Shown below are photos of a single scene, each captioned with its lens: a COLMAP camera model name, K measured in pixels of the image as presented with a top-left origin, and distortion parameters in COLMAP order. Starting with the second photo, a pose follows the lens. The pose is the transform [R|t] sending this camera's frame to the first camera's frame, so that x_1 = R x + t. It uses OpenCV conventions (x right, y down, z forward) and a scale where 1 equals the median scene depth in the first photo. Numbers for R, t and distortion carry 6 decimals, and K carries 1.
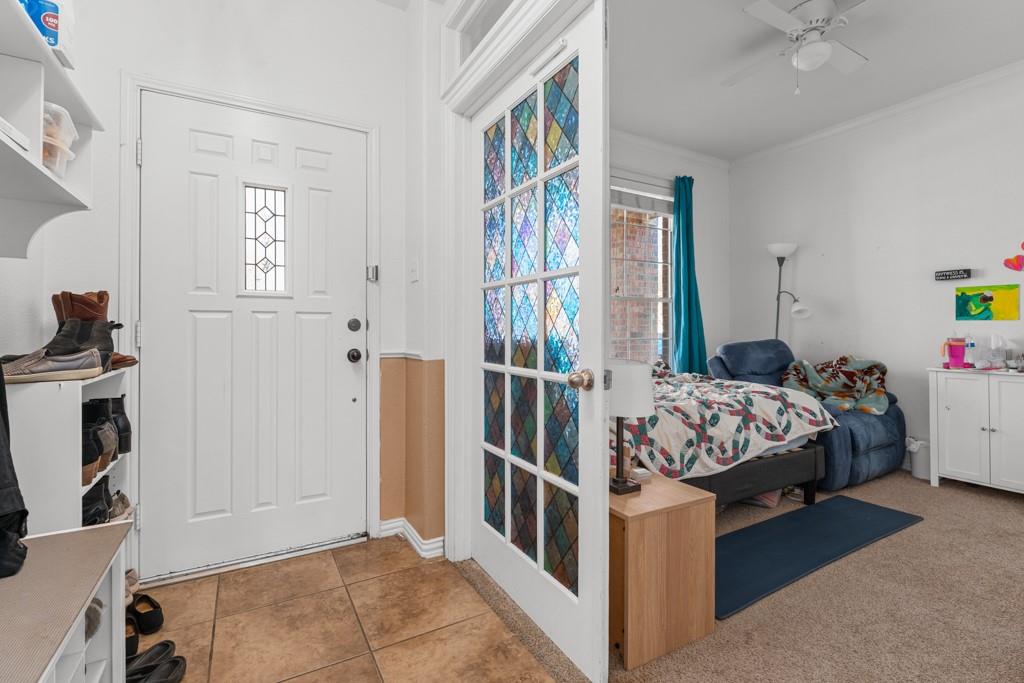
lens RADIAL K [[468.0, 0, 511.9], [0, 468.0, 328.3], [0, 0, 1]] dist [0.001038, -0.000029]
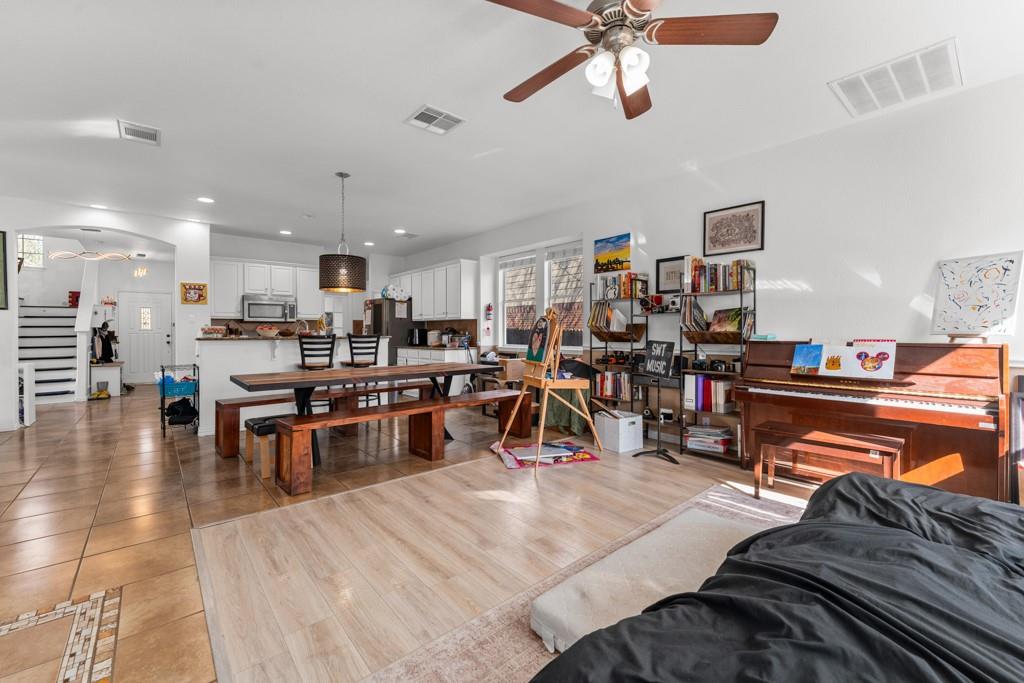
lens RADIAL K [[413.7, 0, 504.7], [0, 413.7, 338.2], [0, 0, 1]] dist [-0.013271, 0.000415]
pose [[0.982186, -0.003937, 0.187872, 2.275407], [0.000593, 0.999840, 0.017855, -0.056408], [-0.187912, -0.017425, 0.982031, -3.776299]]
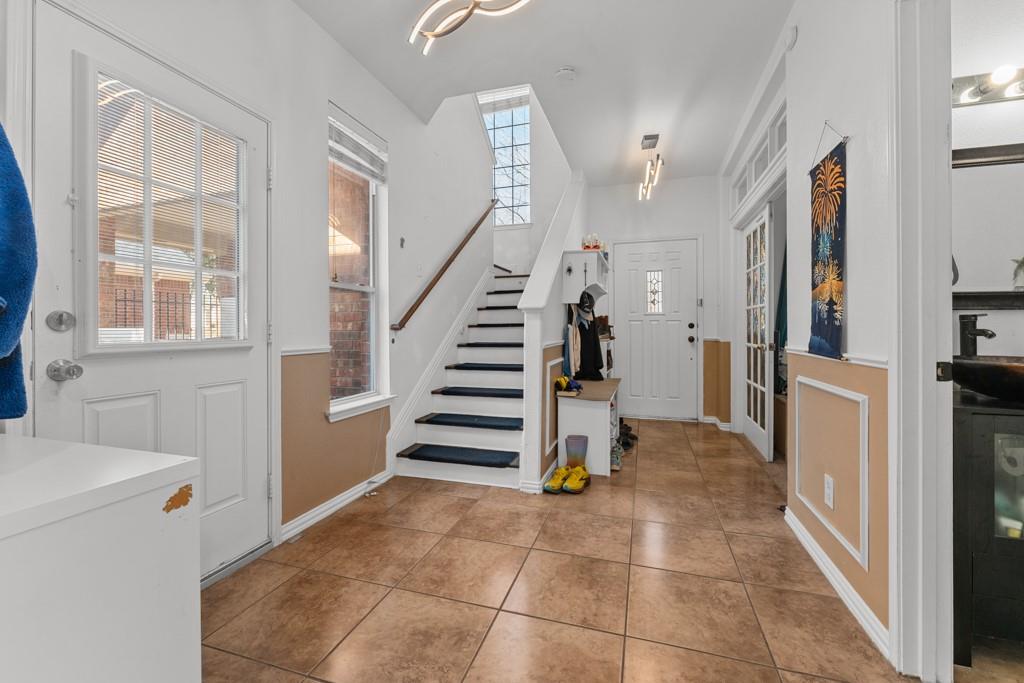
lens RADIAL K [[416.1, 0, 513.2], [0, 416.1, 327.9], [0, 0, 1]] dist [0.000018, 0.000013]
pose [[0.677309, -0.000287, -0.735698, 0.594040], [0.004110, 0.999986, 0.003395, -0.007447], [0.735687, -0.005323, 0.677301, -1.055248]]
